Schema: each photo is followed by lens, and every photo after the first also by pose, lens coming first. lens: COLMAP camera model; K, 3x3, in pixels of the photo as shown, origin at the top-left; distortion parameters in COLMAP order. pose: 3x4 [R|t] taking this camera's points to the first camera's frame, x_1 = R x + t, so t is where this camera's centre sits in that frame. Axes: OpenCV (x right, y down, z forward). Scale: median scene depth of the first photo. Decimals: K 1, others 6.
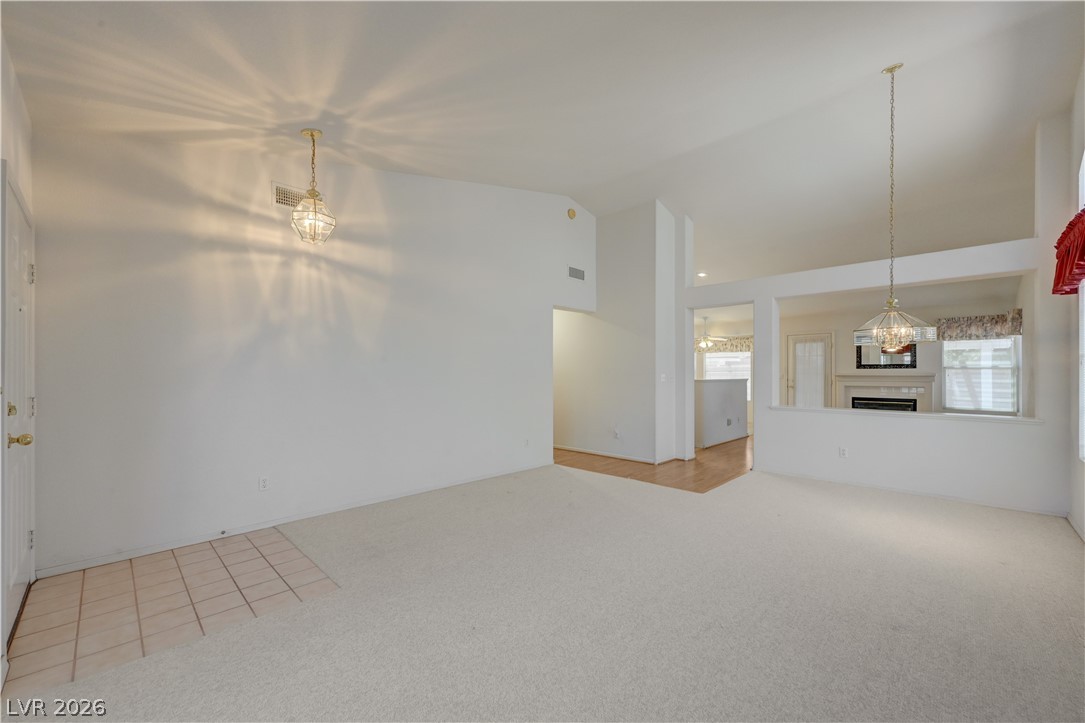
lens RADIAL K [[438.0, 0, 532.4], [0, 438.0, 373.3], [0, 0, 1]] dist [-0.003185, -0.000445]
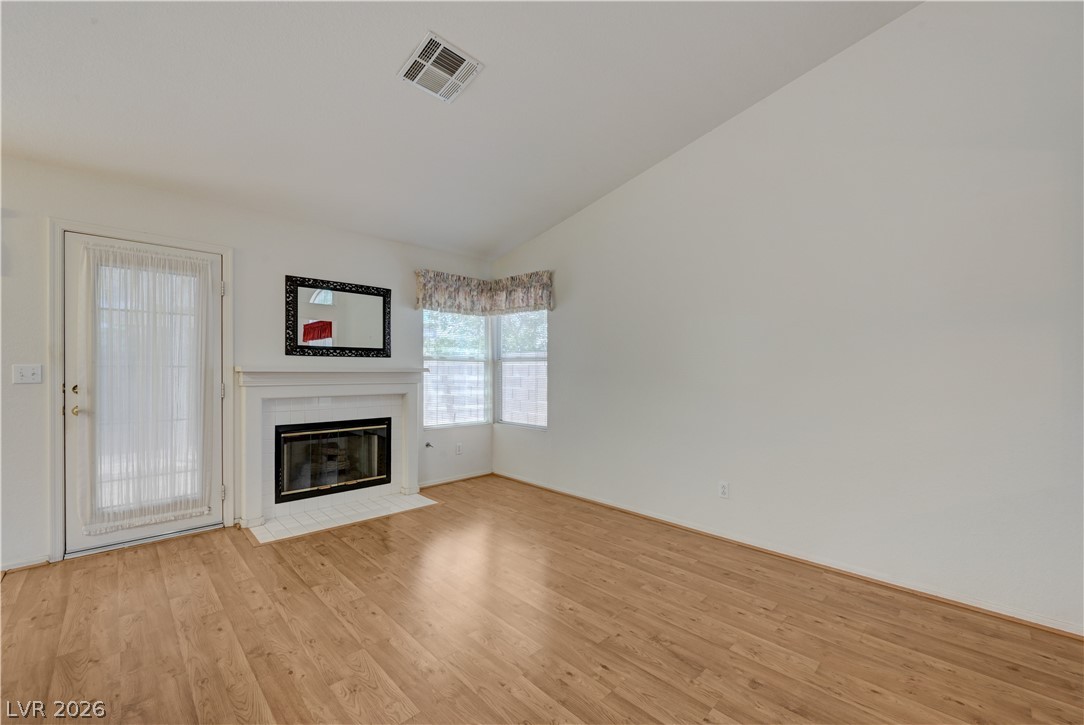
lens RADIAL K [[437.6, 0, 537.2], [0, 437.6, 371.1], [0, 0, 1]] dist [-0.003185, -0.000445]
pose [[-0.020402, -0.008413, 0.999756, 0.370655], [-0.007522, 0.999938, 0.008261, -0.000825], [-0.999764, -0.007351, -0.020464, 0.877846]]
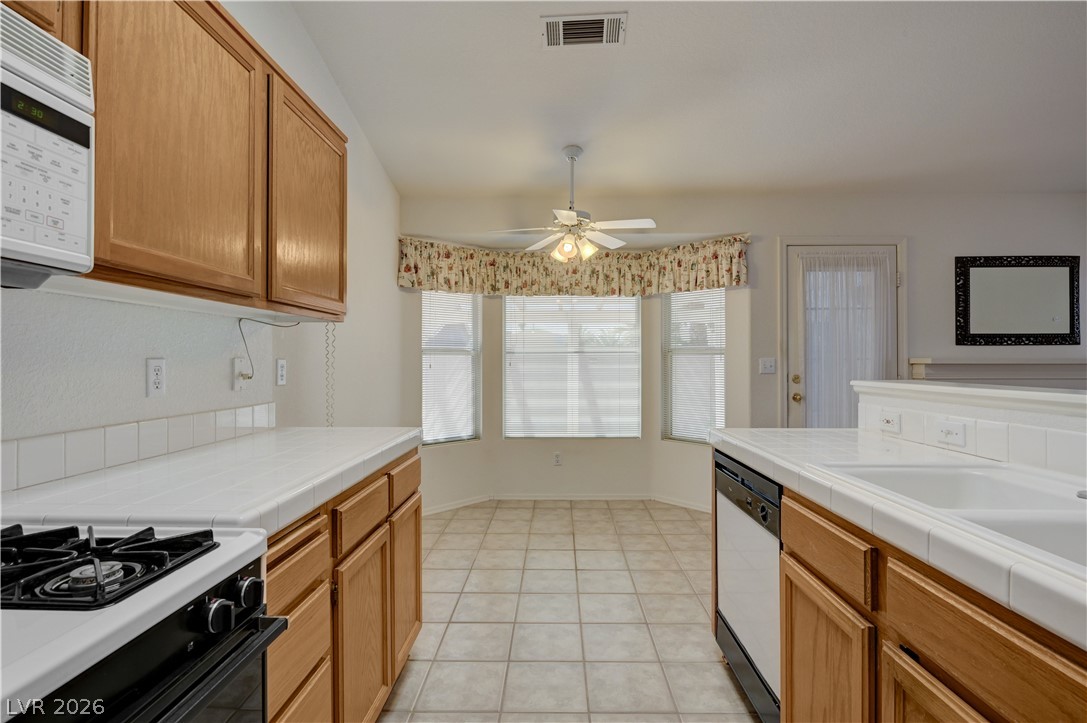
lens RADIAL K [[520.2, 0, 545.8], [0, 520.2, 361.3], [0, 0, 1]] dist [-0.009257, 0.003232]
pose [[0.693426, -0.005082, 0.720510, 0.209986], [0.004025, 0.999987, 0.003179, 0.000232], [-0.720517, 0.000696, 0.693437, 1.075817]]
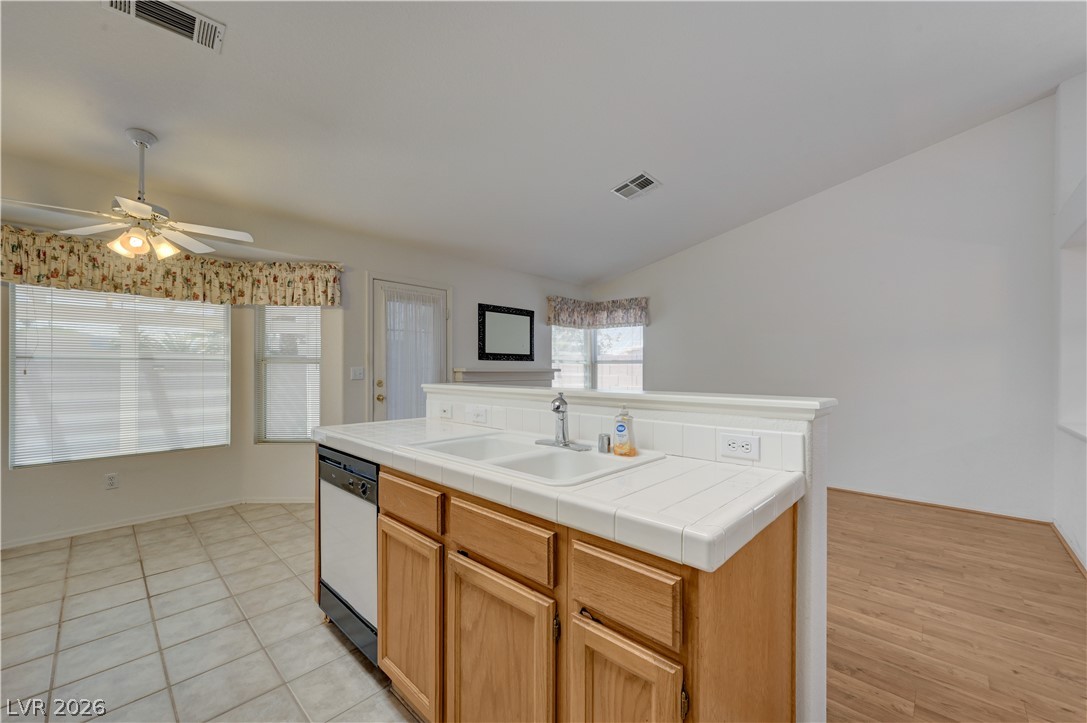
lens RADIAL K [[425.8, 0, 547.2], [0, 425.8, 367.9], [0, 0, 1]] dist [0.003455, 0.000482]
pose [[-0.068816, -0.000484, 0.997629, 0.196761], [-0.004229, 0.999991, 0.000194, -0.000426], [-0.997620, -0.004205, -0.068817, 1.077795]]
